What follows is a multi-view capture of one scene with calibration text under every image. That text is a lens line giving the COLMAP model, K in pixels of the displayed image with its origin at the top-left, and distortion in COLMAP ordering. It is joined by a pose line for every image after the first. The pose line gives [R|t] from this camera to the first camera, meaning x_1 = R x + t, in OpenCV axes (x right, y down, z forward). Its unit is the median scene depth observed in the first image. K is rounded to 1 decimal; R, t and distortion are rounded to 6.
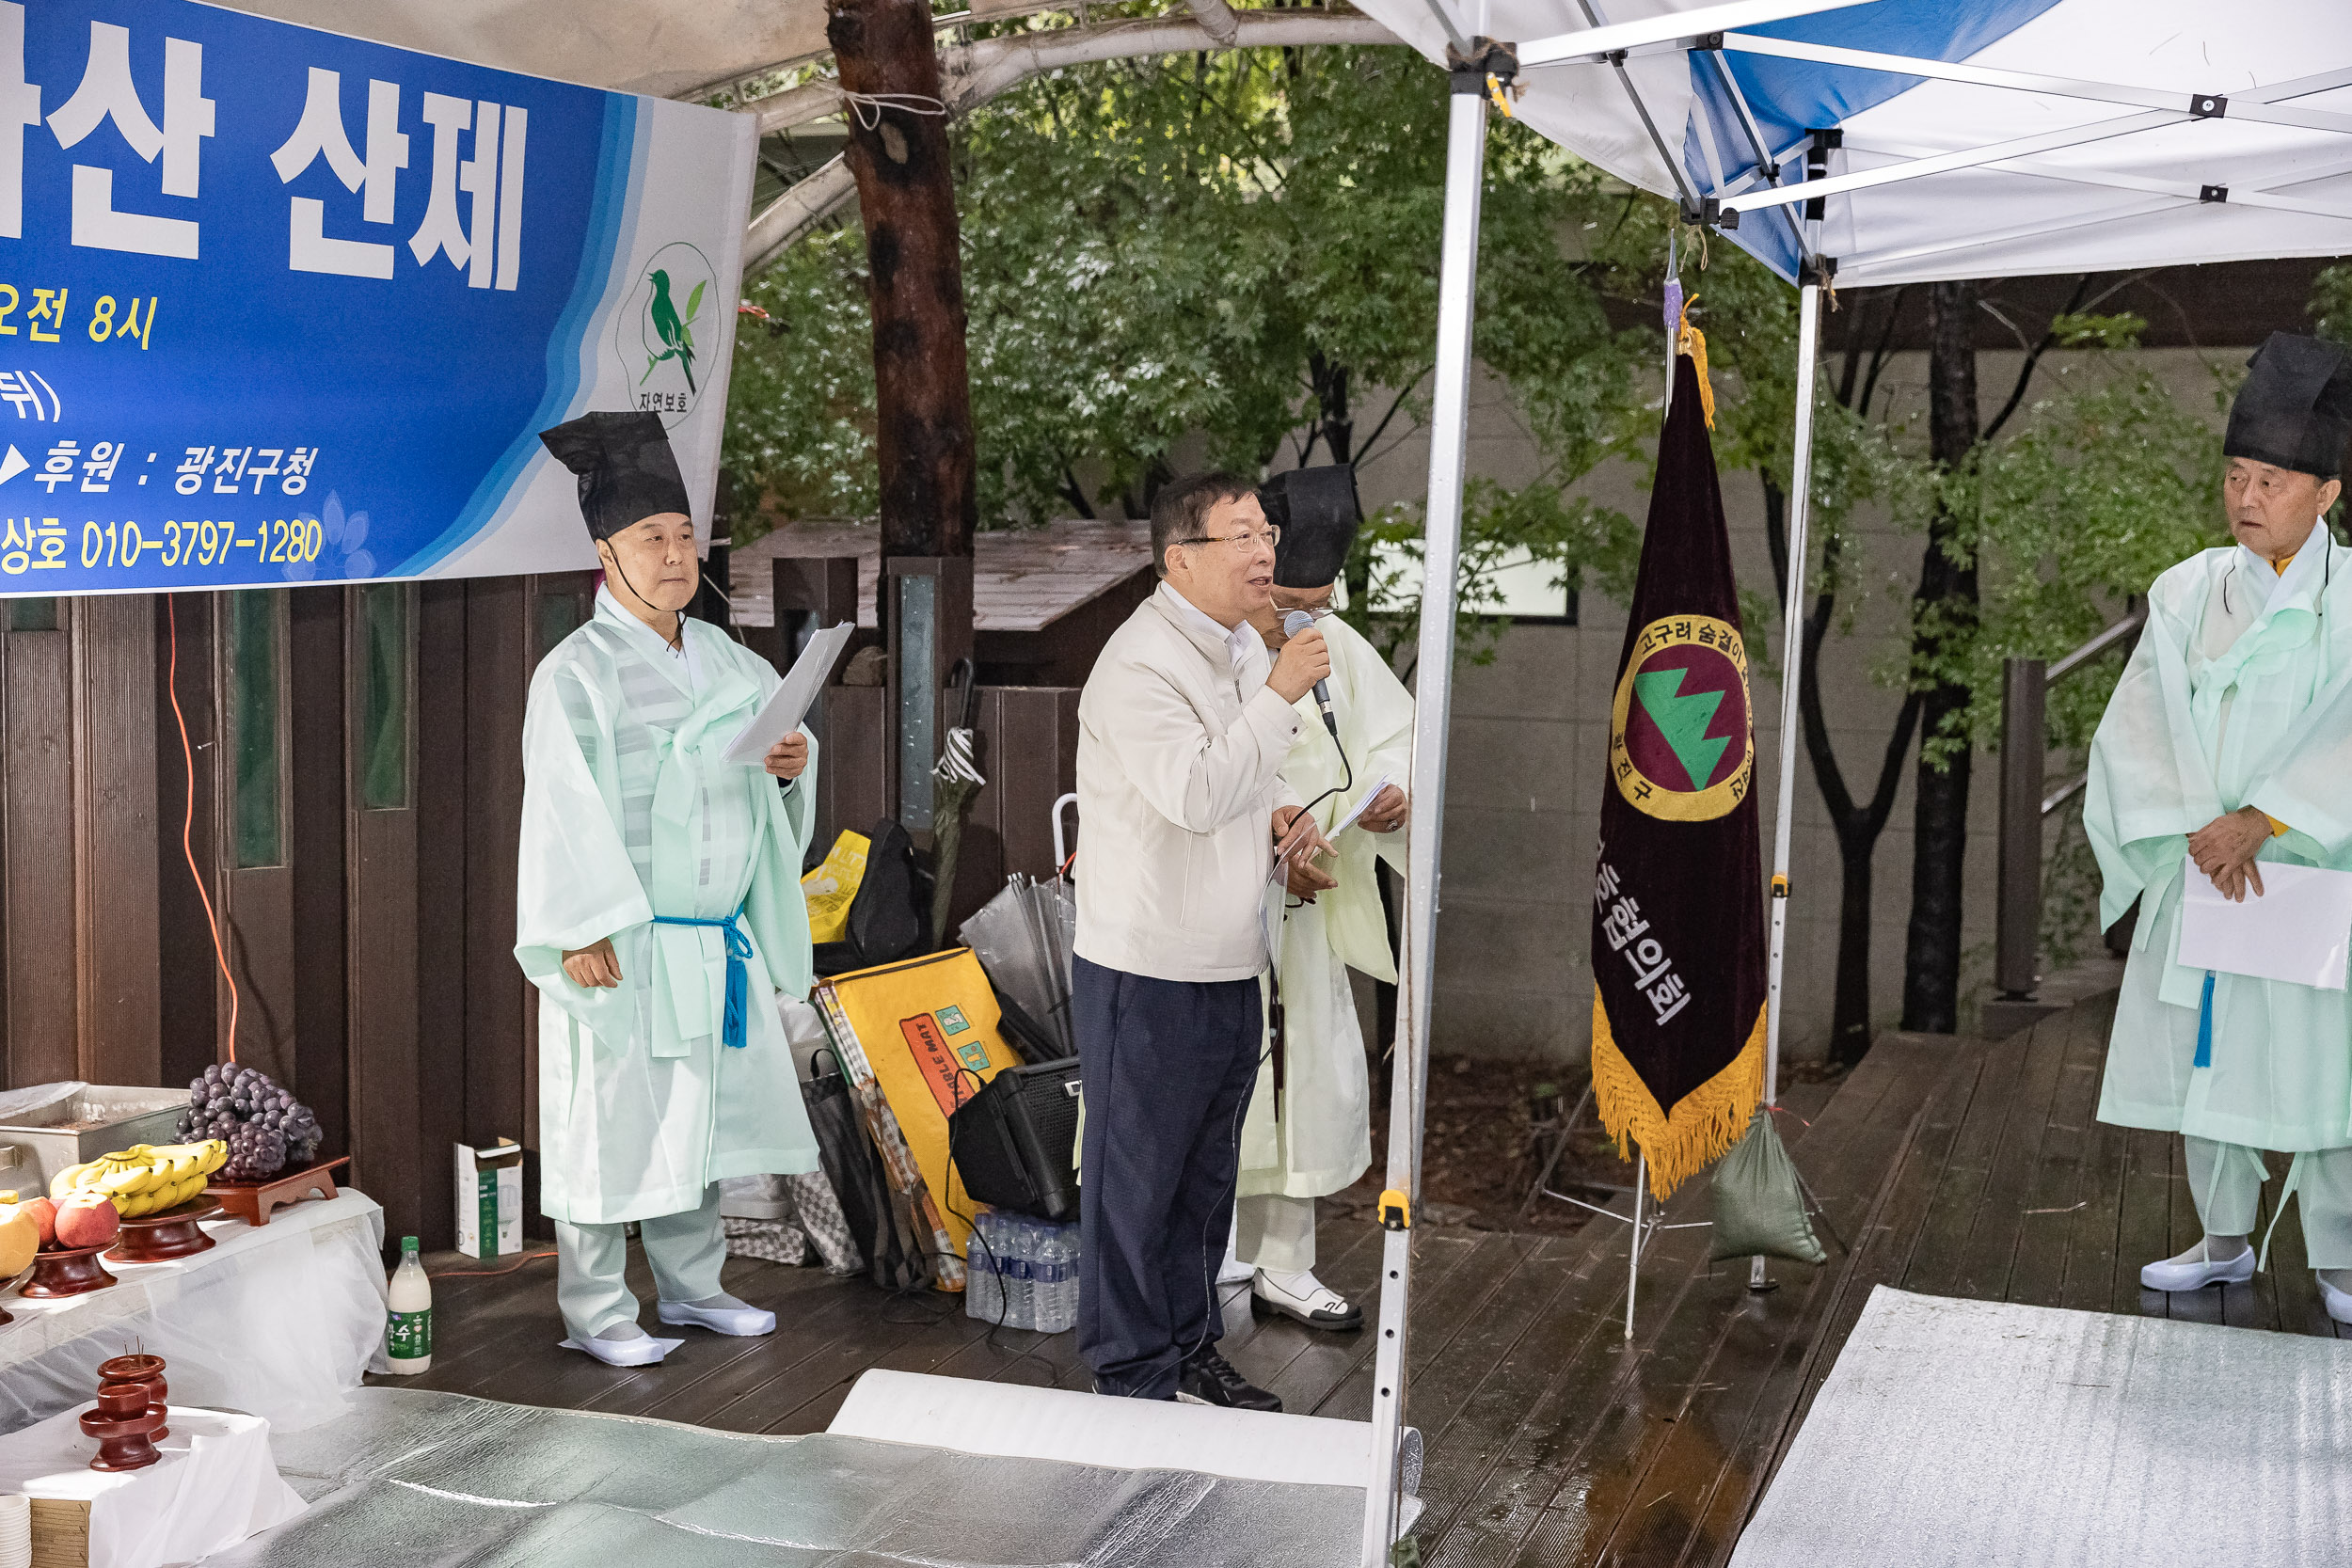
lens RADIAL K [[2952.2, 0, 1166.9], [0, 2952.2, 803.5], [0, 0, 1]] dist [0.028110, 0.000000]
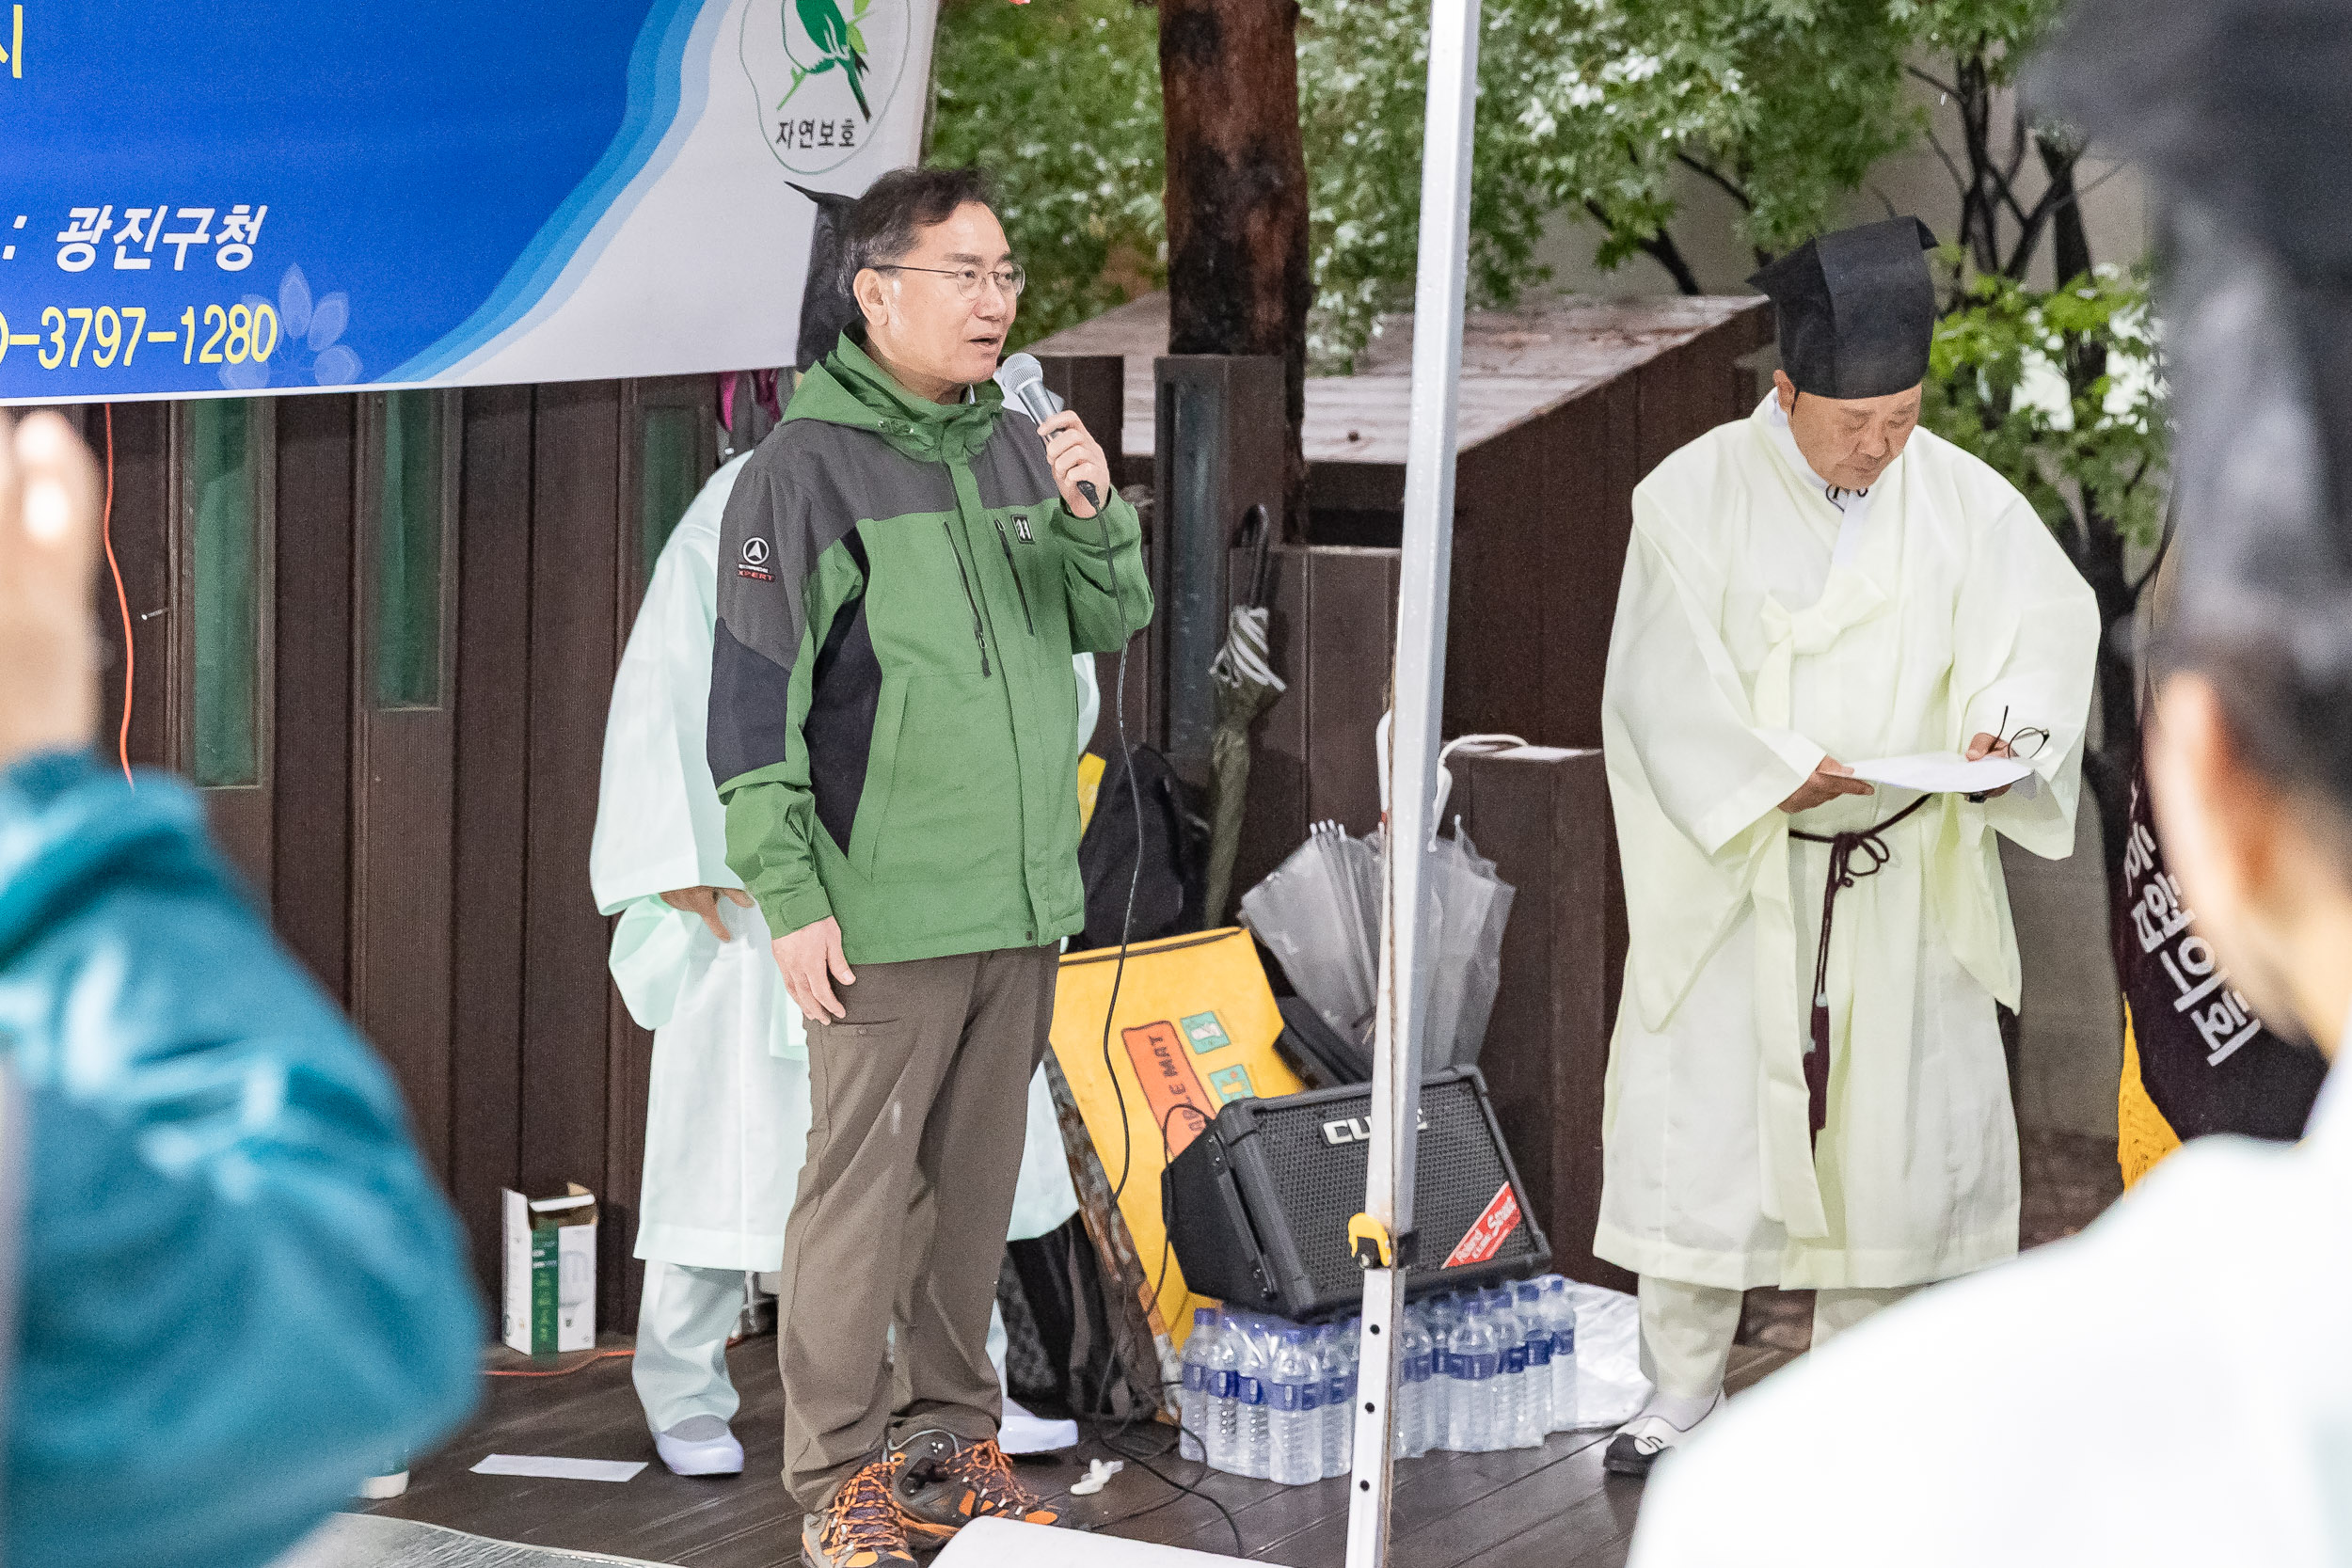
lens RADIAL K [[4892.4, 0, 1331.6], [0, 4892.4, 667.9], [0, 0, 1]] dist [0.046422, 0.000000]
pose [[0.988190, 0.017181, -0.152269, 0.148015], [-0.019329, 0.999733, -0.012638, 0.003028], [0.152011, 0.015432, 0.988258, -0.138678]]
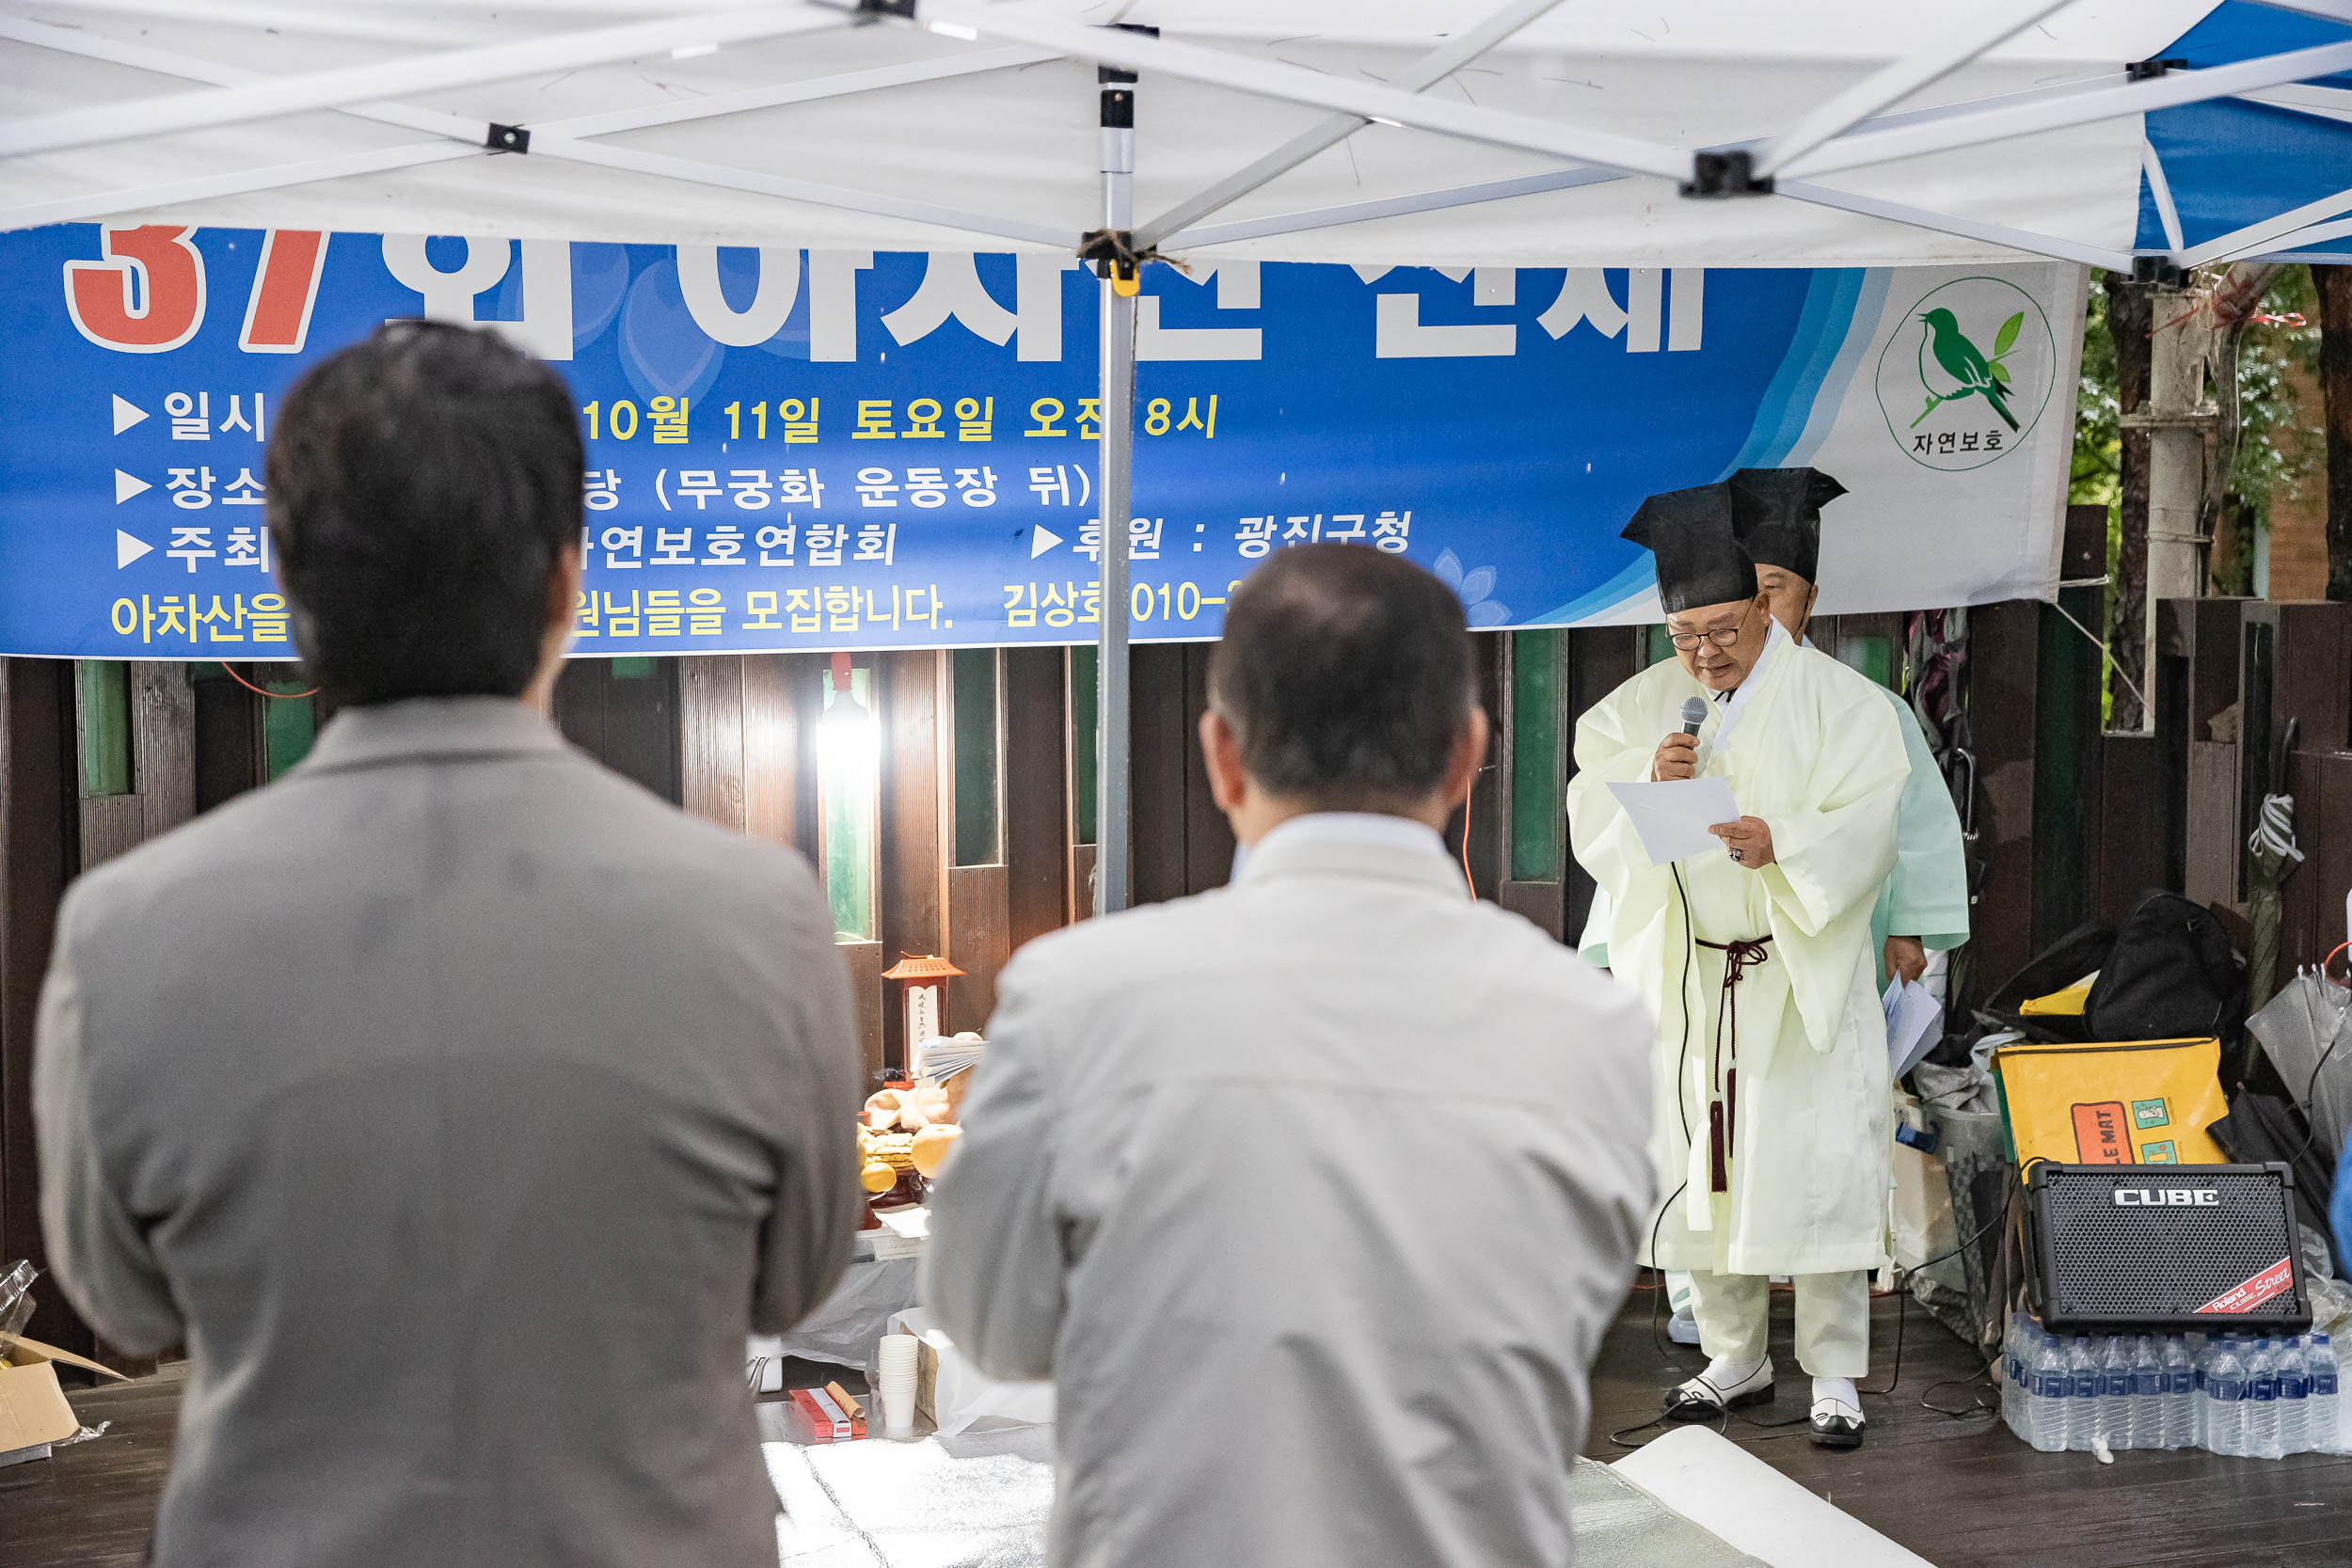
lens RADIAL K [[3466.2, 0, 1193.7], [0, 3466.2, 822.3], [0, 0, 1]] dist [0.056408, 0.000000]
pose [[0.625883, 0.073009, -0.776492, 0.664001], [-0.063929, 0.997061, 0.042218, -0.050045], [0.777293, 0.023216, 0.628711, 0.100418]]
